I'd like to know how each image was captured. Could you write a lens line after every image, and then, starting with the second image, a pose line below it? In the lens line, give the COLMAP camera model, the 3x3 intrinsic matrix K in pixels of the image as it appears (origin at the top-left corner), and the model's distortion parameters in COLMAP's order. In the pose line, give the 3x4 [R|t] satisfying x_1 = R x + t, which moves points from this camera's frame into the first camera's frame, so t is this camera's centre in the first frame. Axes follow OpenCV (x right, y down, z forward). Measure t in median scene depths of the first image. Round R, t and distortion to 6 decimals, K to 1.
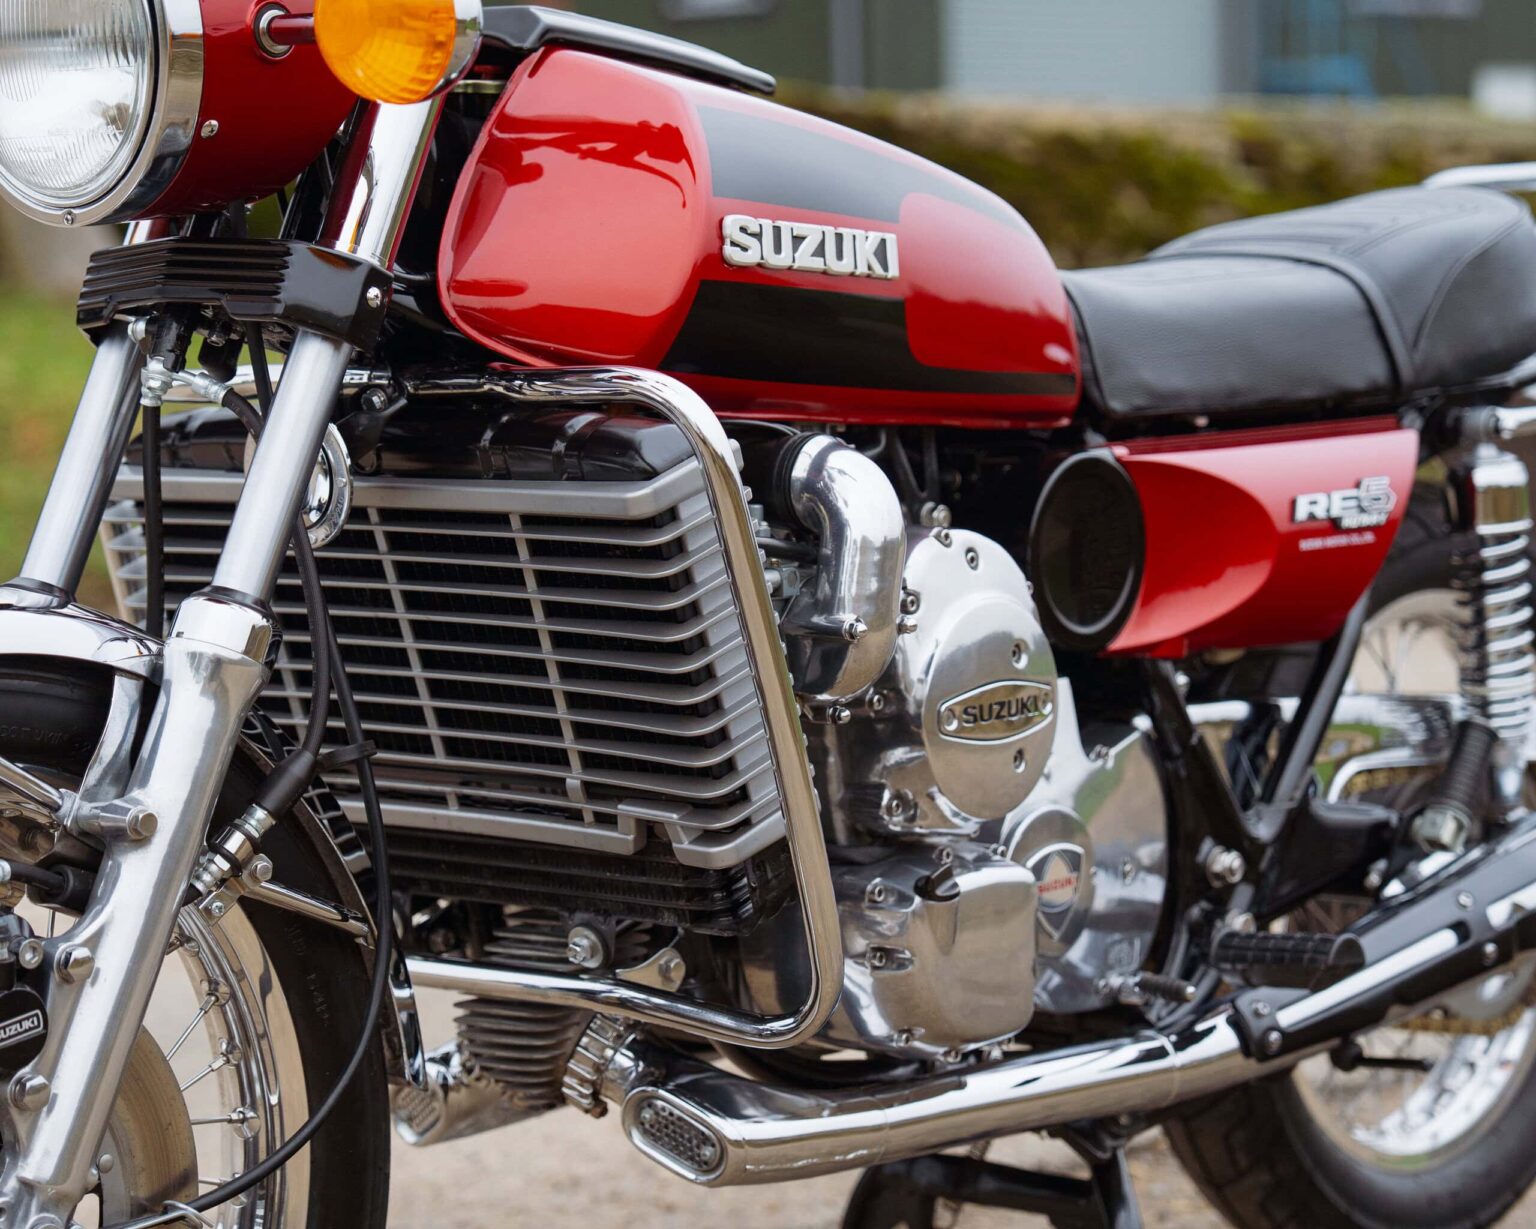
lens RADIAL K [[4888.6, 0, 768.1], [0, 4888.6, 710.9], [0, 0, 1]] dist [0.401168, 0.344089]
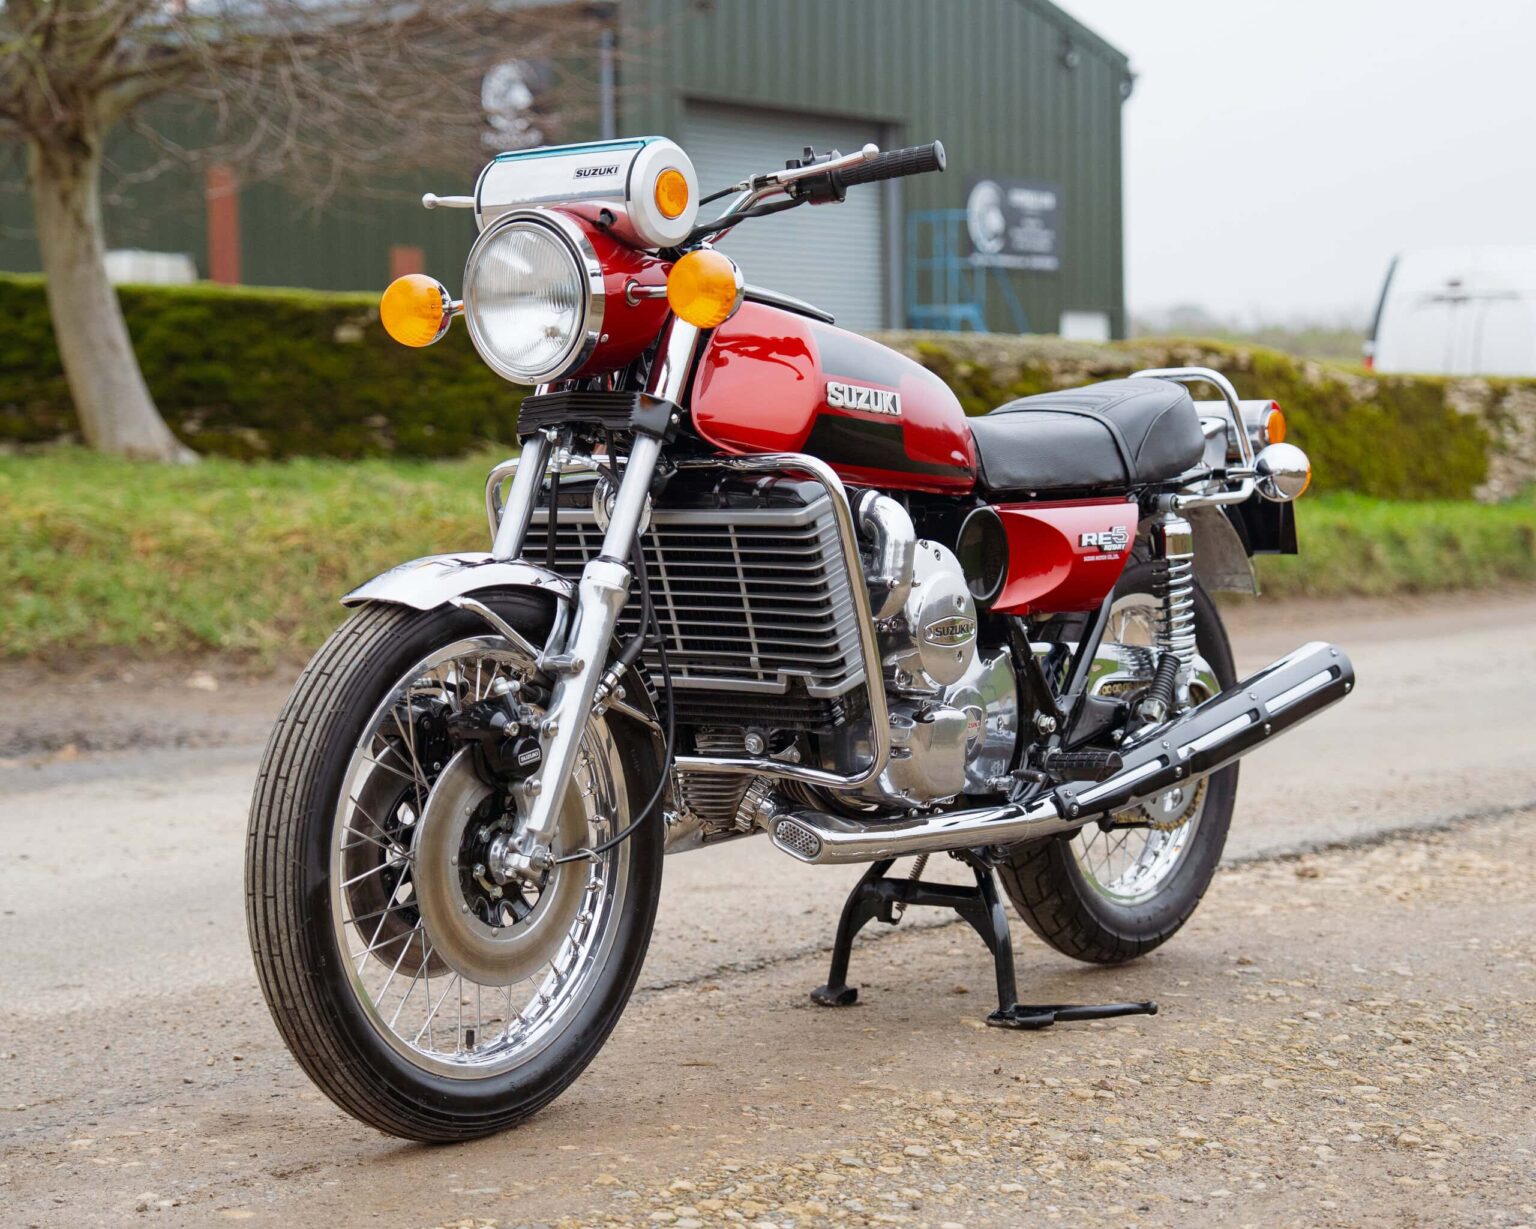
lens RADIAL K [[4888.6, 0, 768.1], [0, 4888.6, 710.9], [0, 0, 1]] dist [0.401168, 0.344089]
pose [[0.993794, 0.003573, 0.111183, -0.253233], [0.001529, 0.998951, -0.045770, 0.125954], [-0.111230, 0.045656, 0.992745, -0.991140]]
